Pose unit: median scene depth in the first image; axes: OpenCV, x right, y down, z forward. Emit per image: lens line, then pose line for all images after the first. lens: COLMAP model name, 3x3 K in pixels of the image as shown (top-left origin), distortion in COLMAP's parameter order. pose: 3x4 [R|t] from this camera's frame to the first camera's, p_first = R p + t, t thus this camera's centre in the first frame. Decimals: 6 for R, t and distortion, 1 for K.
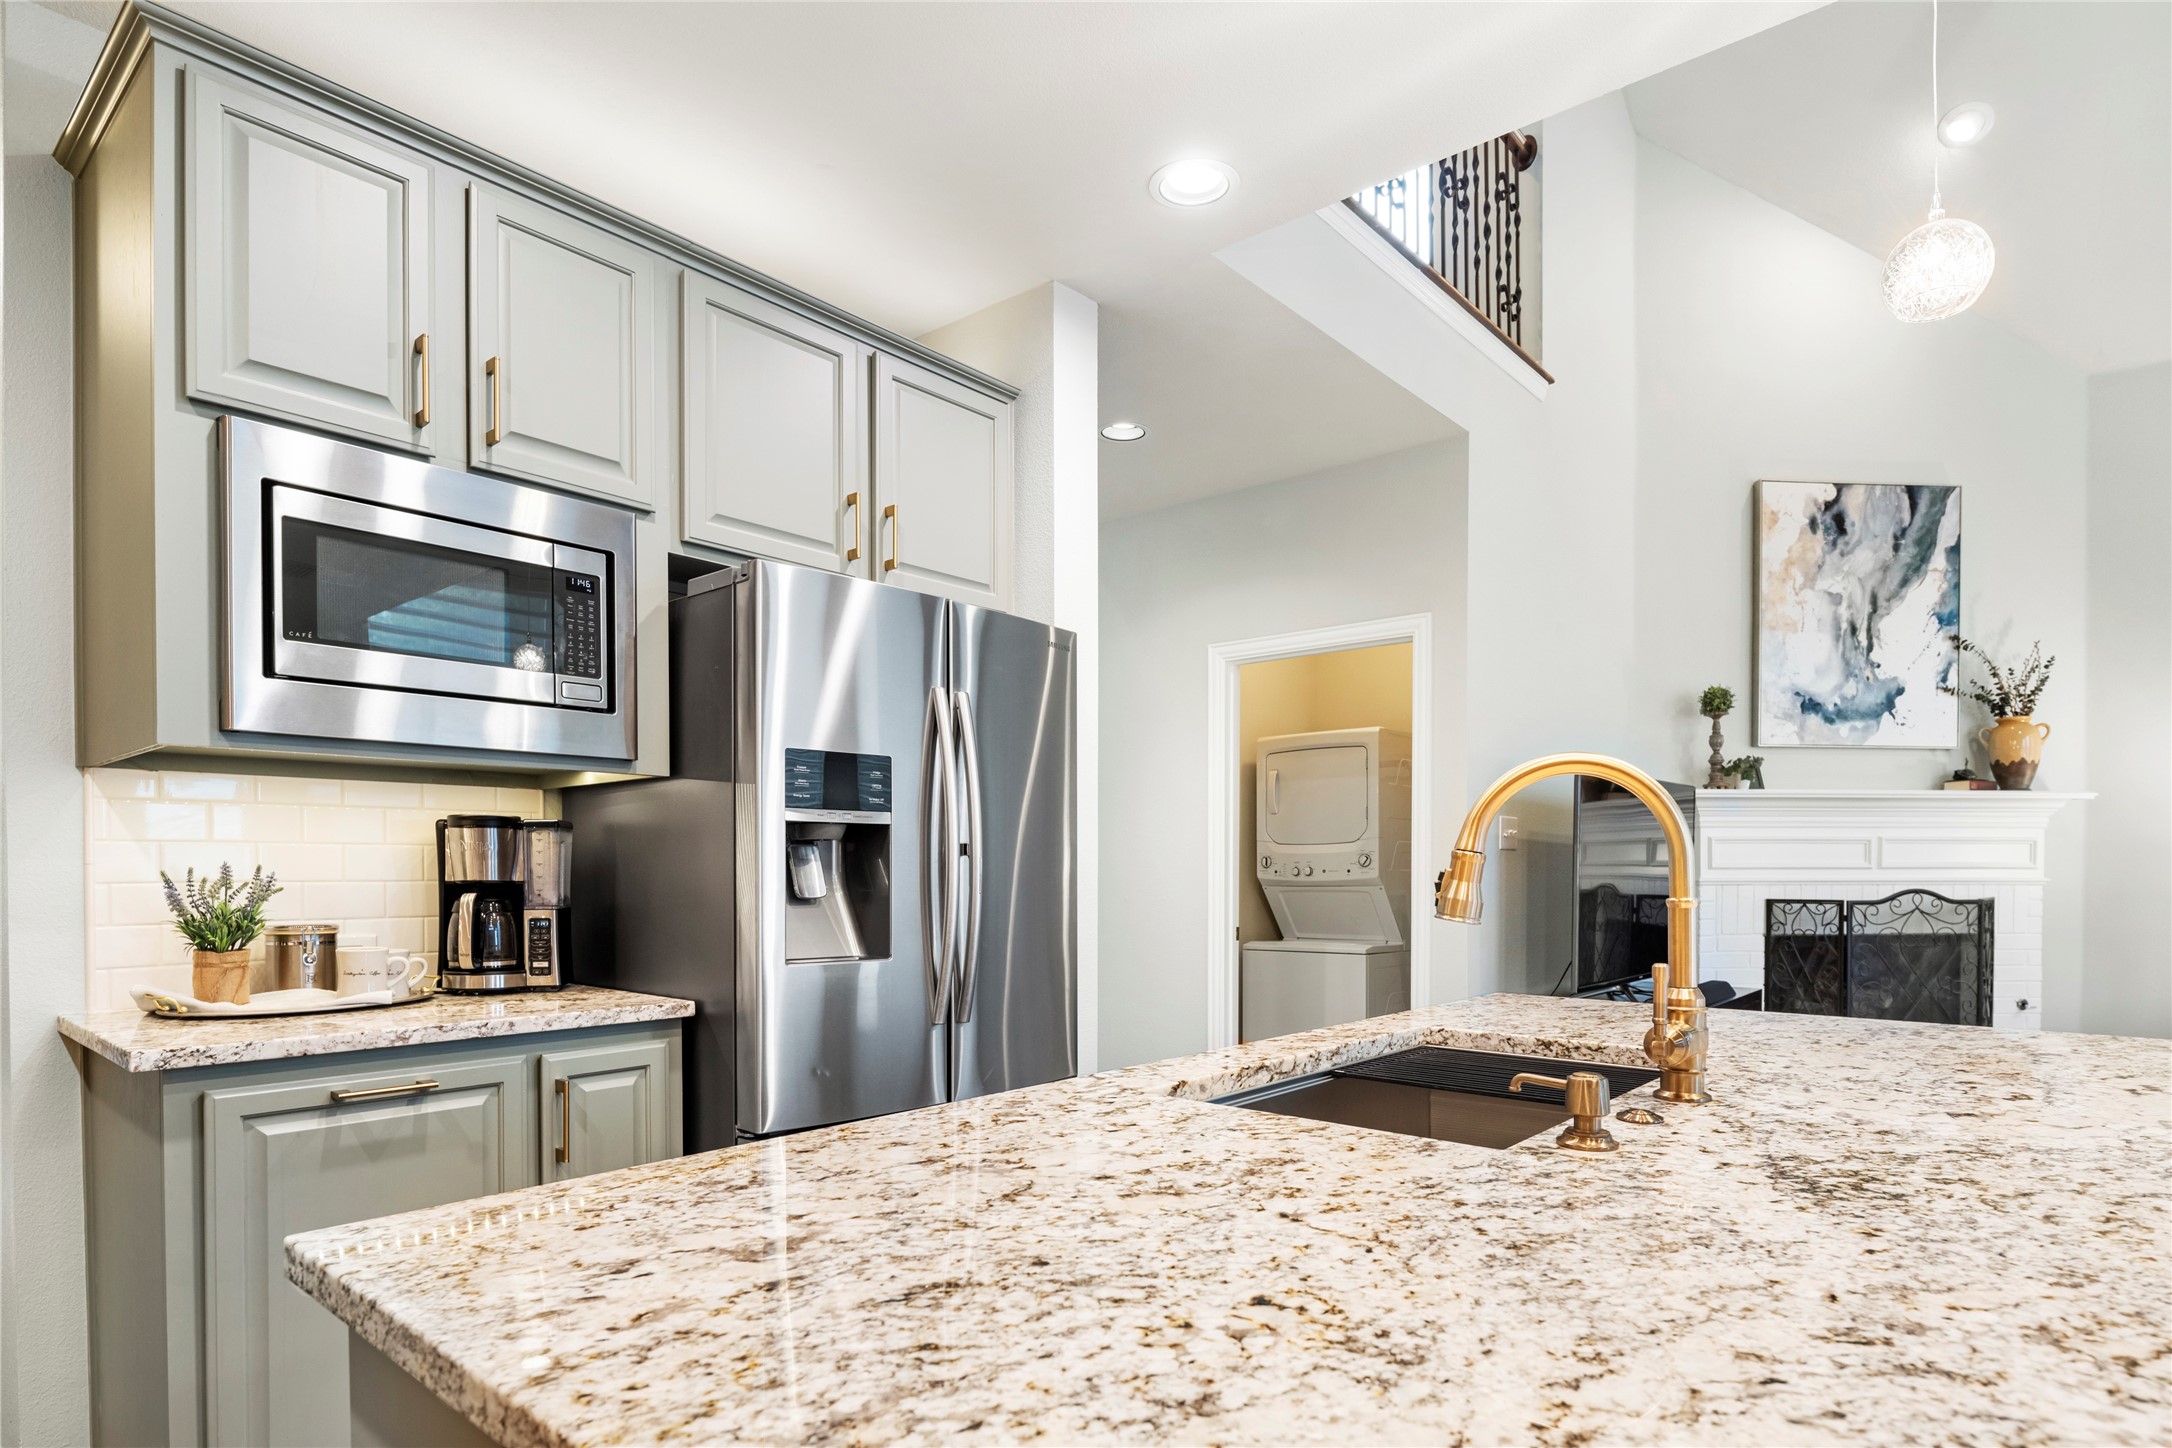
lens RADIAL K [[1179.9, 0, 1078.1], [0, 1179.9, 885.5], [0, 0, 1]] dist [-0.000406, -0.007456]
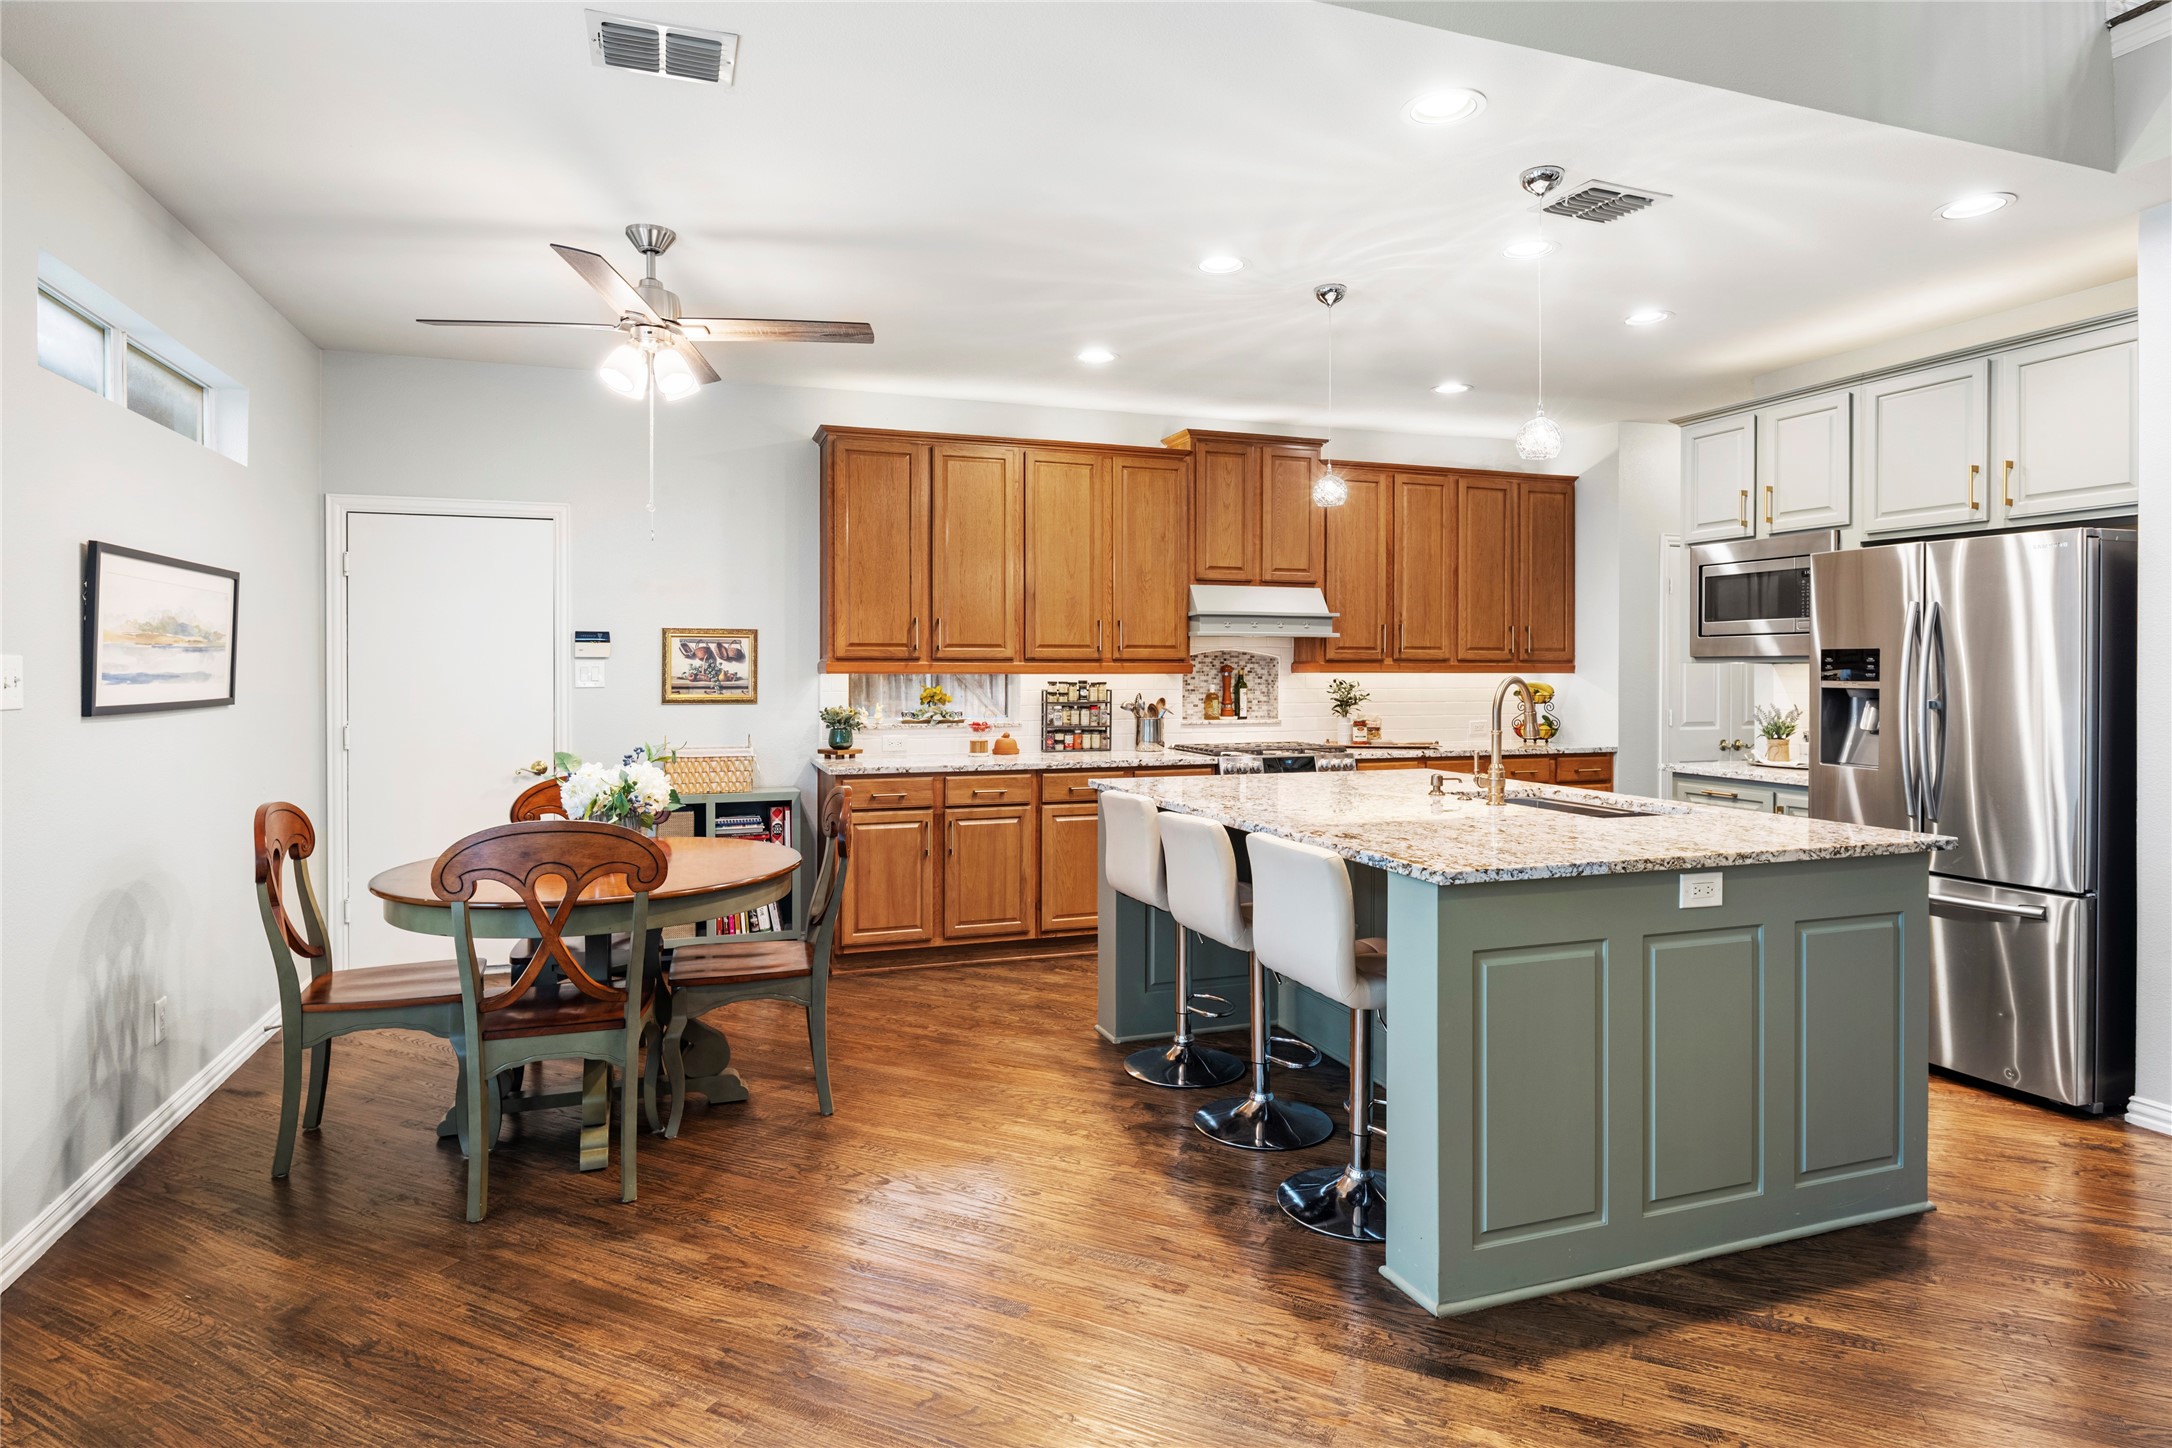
lens RADIAL K [[1179.9, 0, 1079.5], [0, 1179.9, 674.7], [0, 0, 1]] dist [-0.000406, -0.007456]
pose [[-0.497764, 0.004381, -0.867302, 0.840329], [-0.011390, 0.999868, 0.011588, -0.035484], [0.867238, 0.015646, -0.497648, 0.383644]]
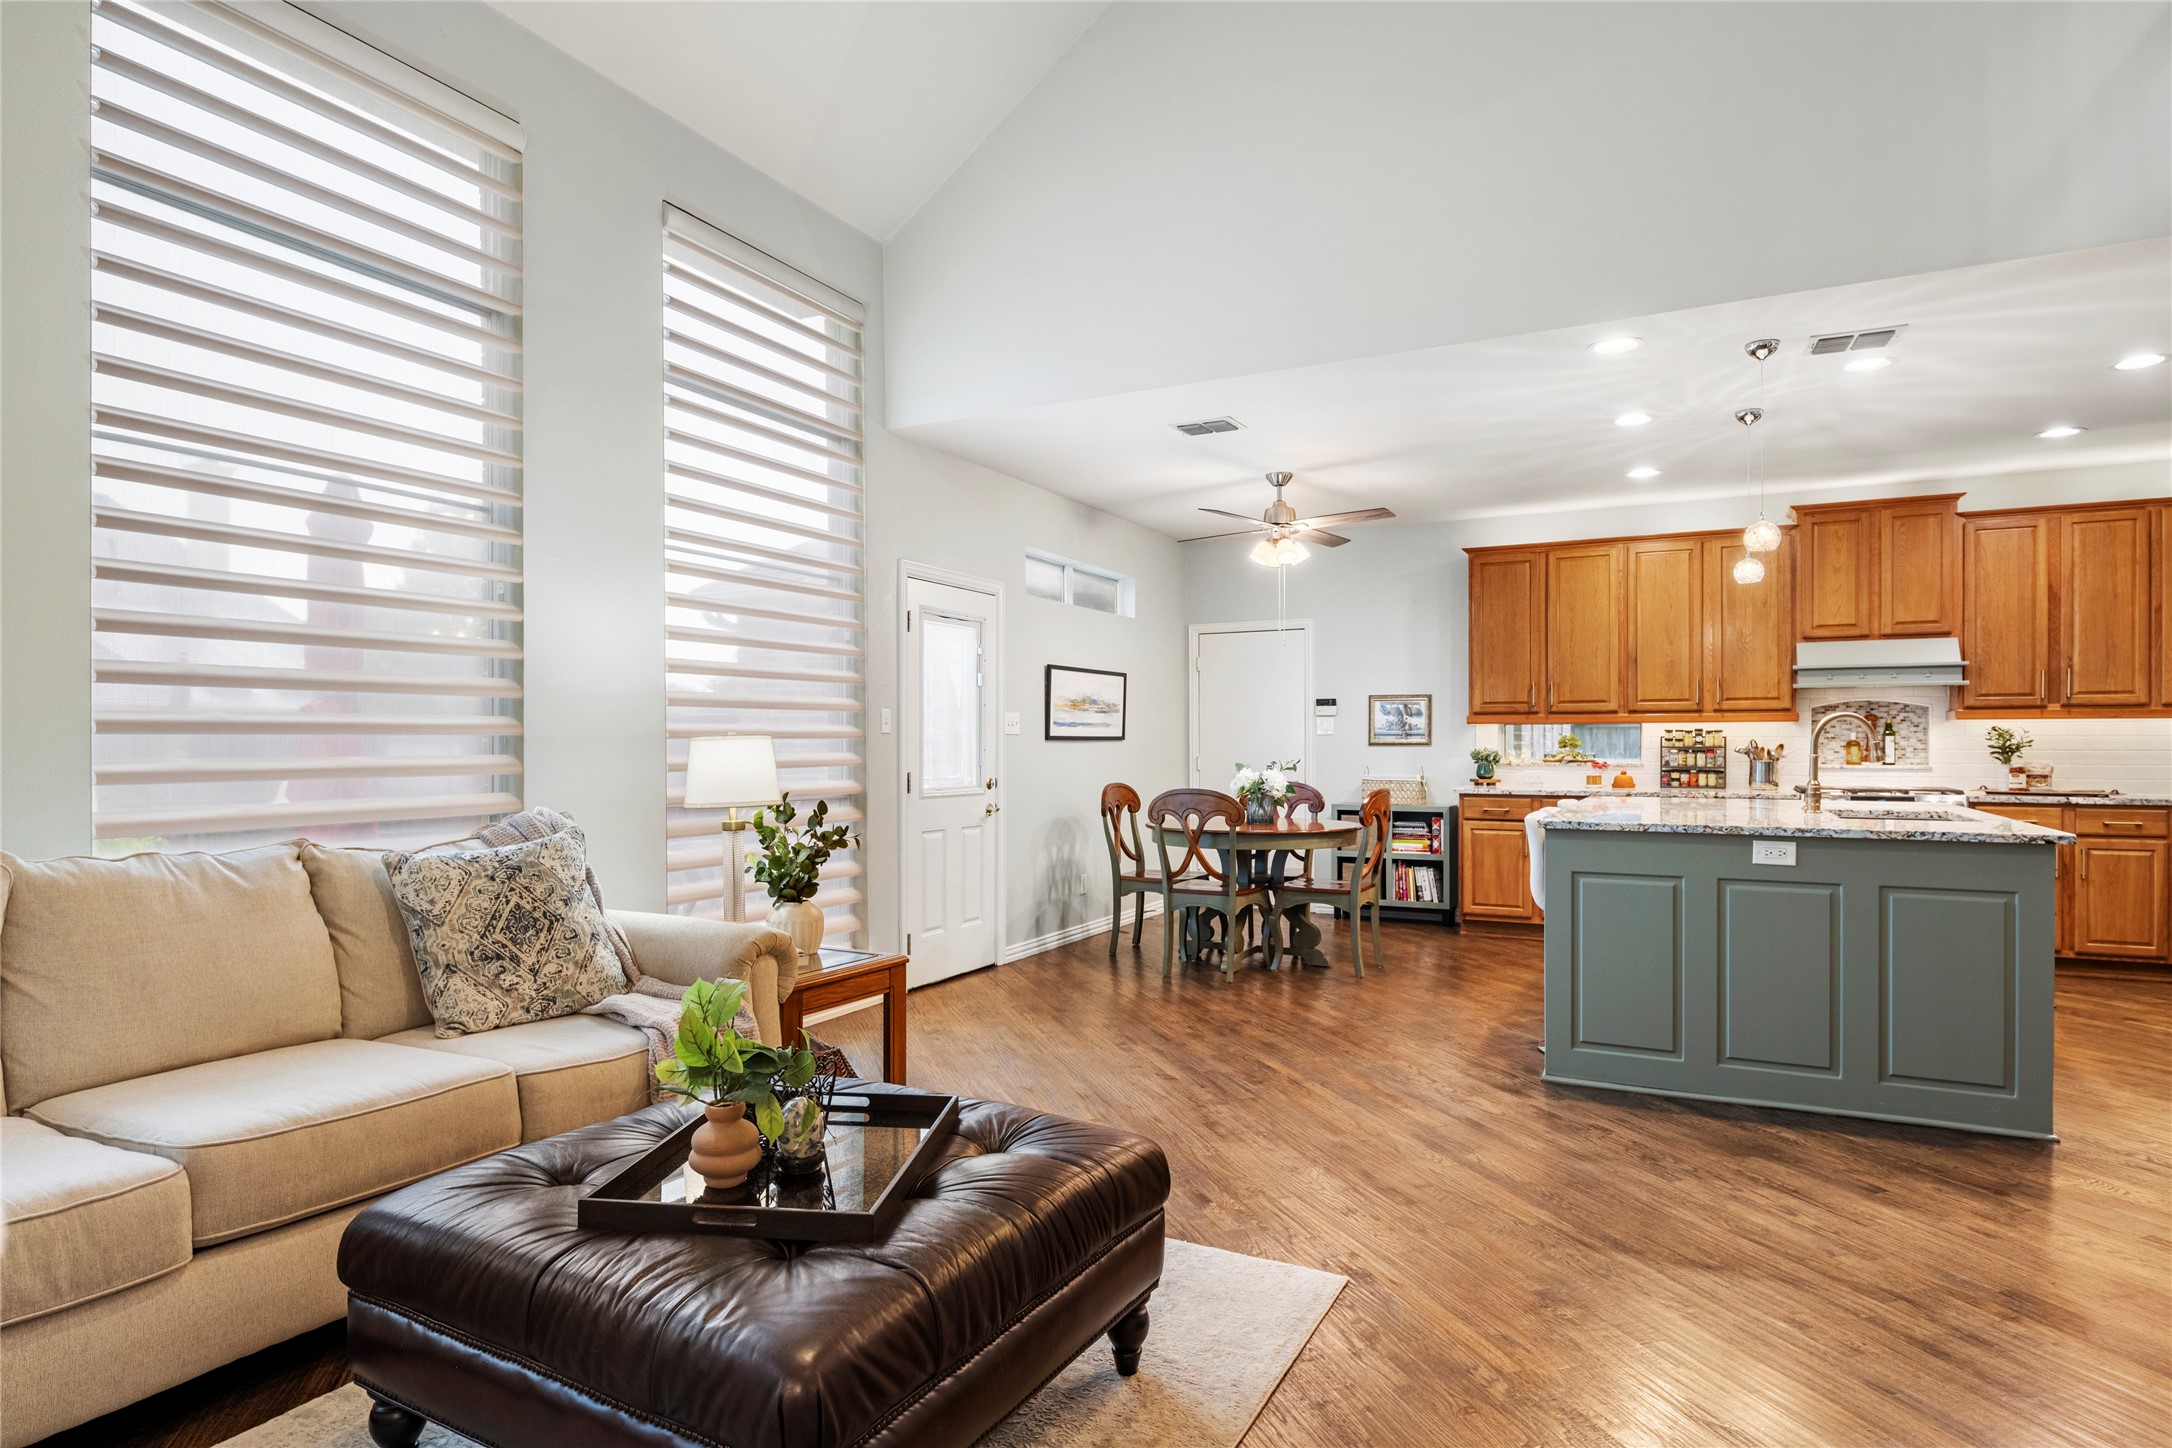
lens RADIAL K [[1179.9, 0, 1077.6], [0, 1179.9, 746.6], [0, 0, 1]] dist [-0.000406, -0.007456]
pose [[-0.973295, 0.002982, -0.229539, 0.857900], [-0.000873, 0.999860, 0.016691, -0.018154], [0.229557, 0.016445, -0.973156, 0.973485]]
